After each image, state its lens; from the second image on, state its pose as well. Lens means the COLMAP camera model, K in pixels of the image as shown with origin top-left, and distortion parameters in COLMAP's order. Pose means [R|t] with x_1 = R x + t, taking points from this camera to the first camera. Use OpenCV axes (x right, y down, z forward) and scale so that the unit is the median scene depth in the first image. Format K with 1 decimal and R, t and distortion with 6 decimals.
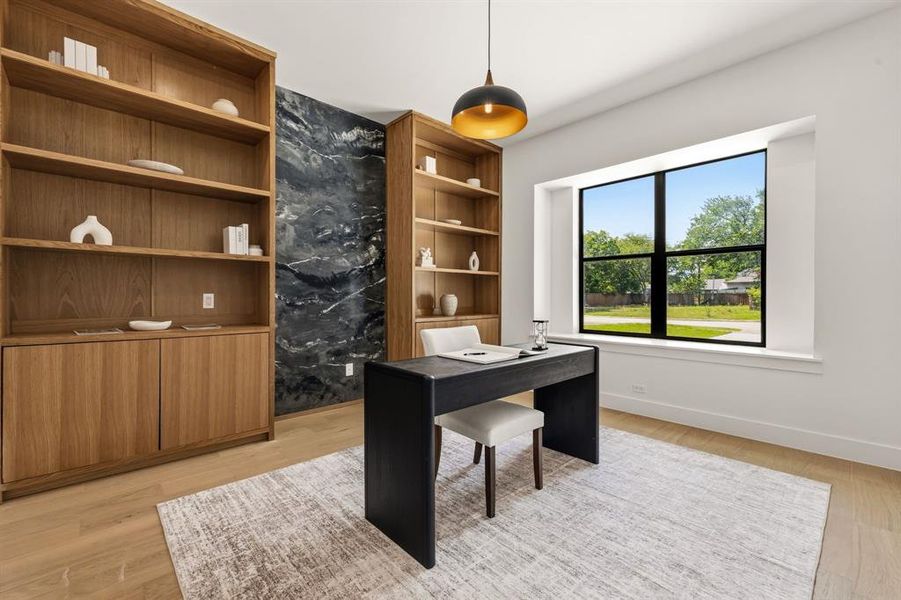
lens RADIAL K [[401.0, 0, 447.9], [0, 401.0, 296.1], [0, 0, 1]] dist [0.000815, -0.000128]
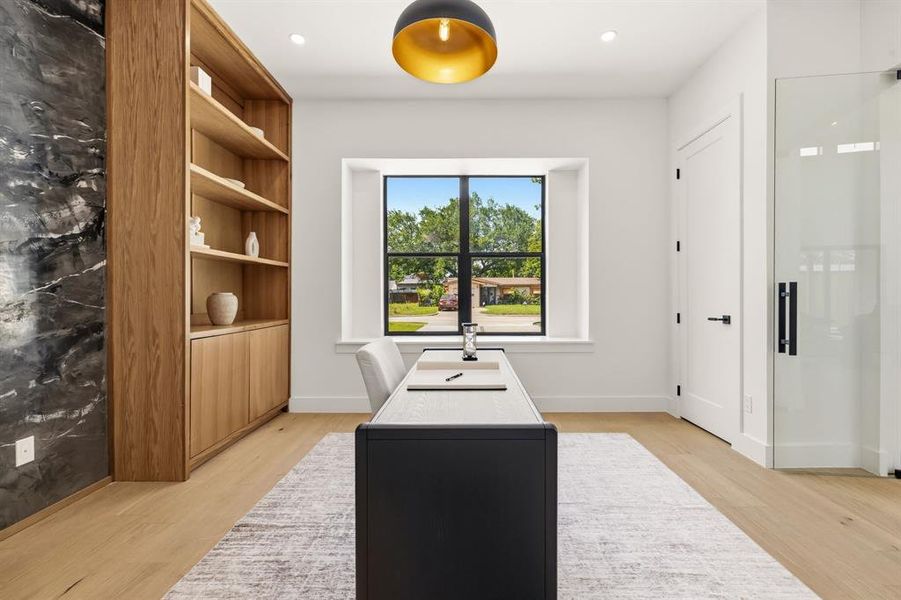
lens RADIAL K [[401.0, 0, 447.9], [0, 401.0, 296.1], [0, 0, 1]] dist [0.000815, -0.000128]
pose [[0.668734, -0.003913, 0.743492, -0.254518], [0.002989, 0.999992, 0.002574, 0.001359], [-0.743496, 0.000501, 0.668740, 0.303347]]
